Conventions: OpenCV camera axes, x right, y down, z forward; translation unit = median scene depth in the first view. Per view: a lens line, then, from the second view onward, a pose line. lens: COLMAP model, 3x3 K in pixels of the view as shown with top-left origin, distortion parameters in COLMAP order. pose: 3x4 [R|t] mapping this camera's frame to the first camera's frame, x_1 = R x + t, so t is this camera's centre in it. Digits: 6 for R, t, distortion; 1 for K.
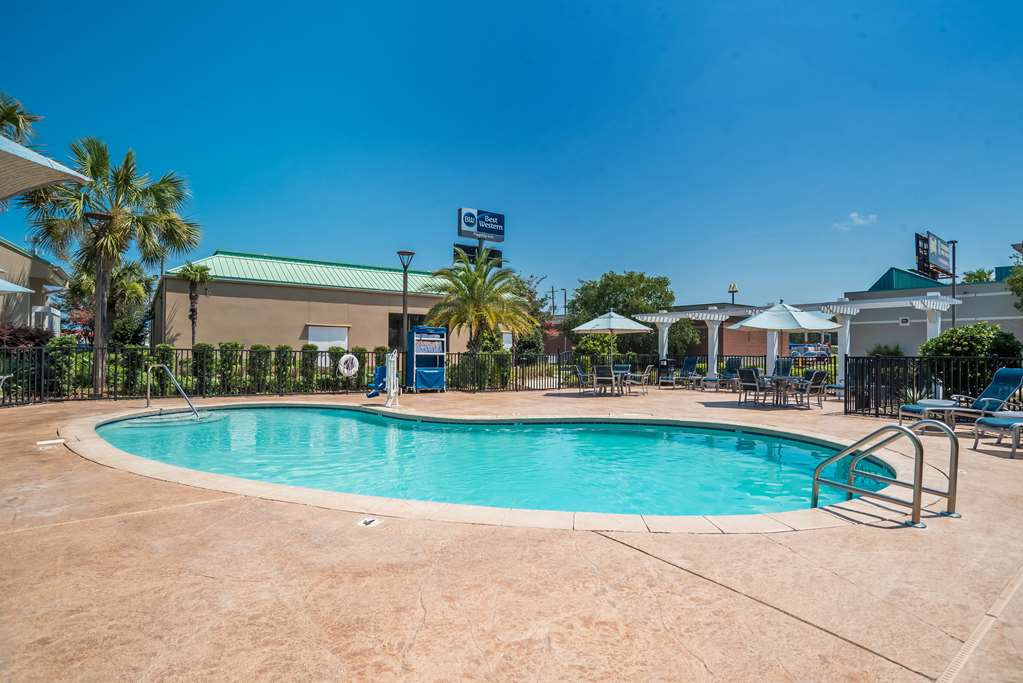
lens RADIAL K [[528.8, 0, 512.5], [0, 528.8, 344.1], [0, 0, 1]] dist [-0.030130, 0.006224]
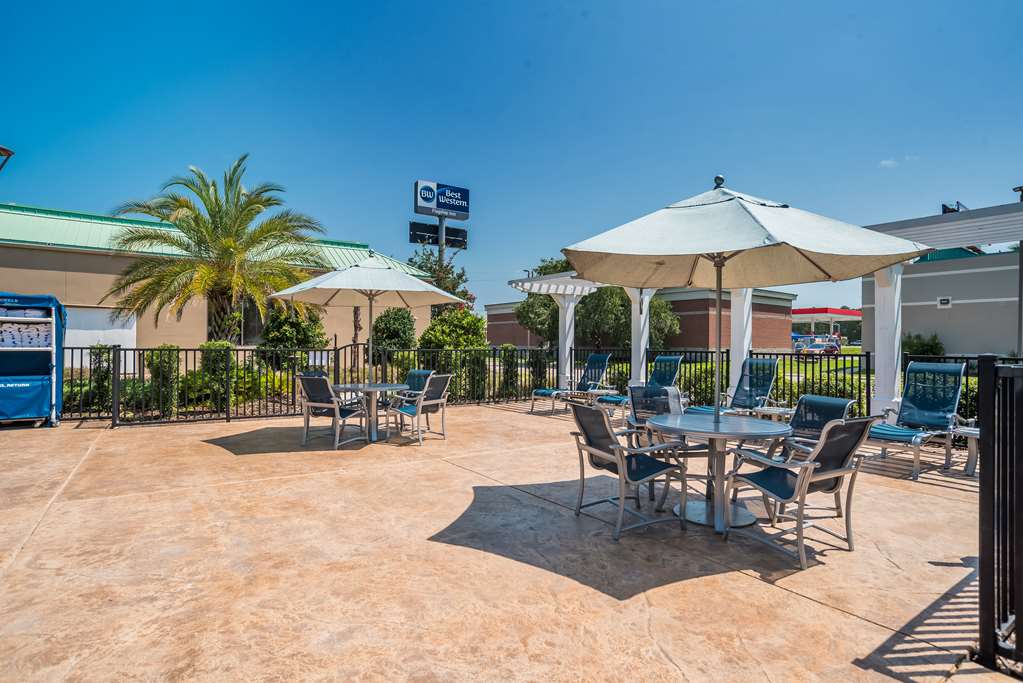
lens RADIAL K [[528.8, 0, 503.1], [0, 528.8, 343.5], [0, 0, 1]] dist [-0.030130, 0.006224]
pose [[0.999704, -0.001608, -0.024286, 0.067158], [0.001961, 0.999892, 0.014536, 0.001694], [0.024260, -0.014579, 0.999599, 0.117355]]
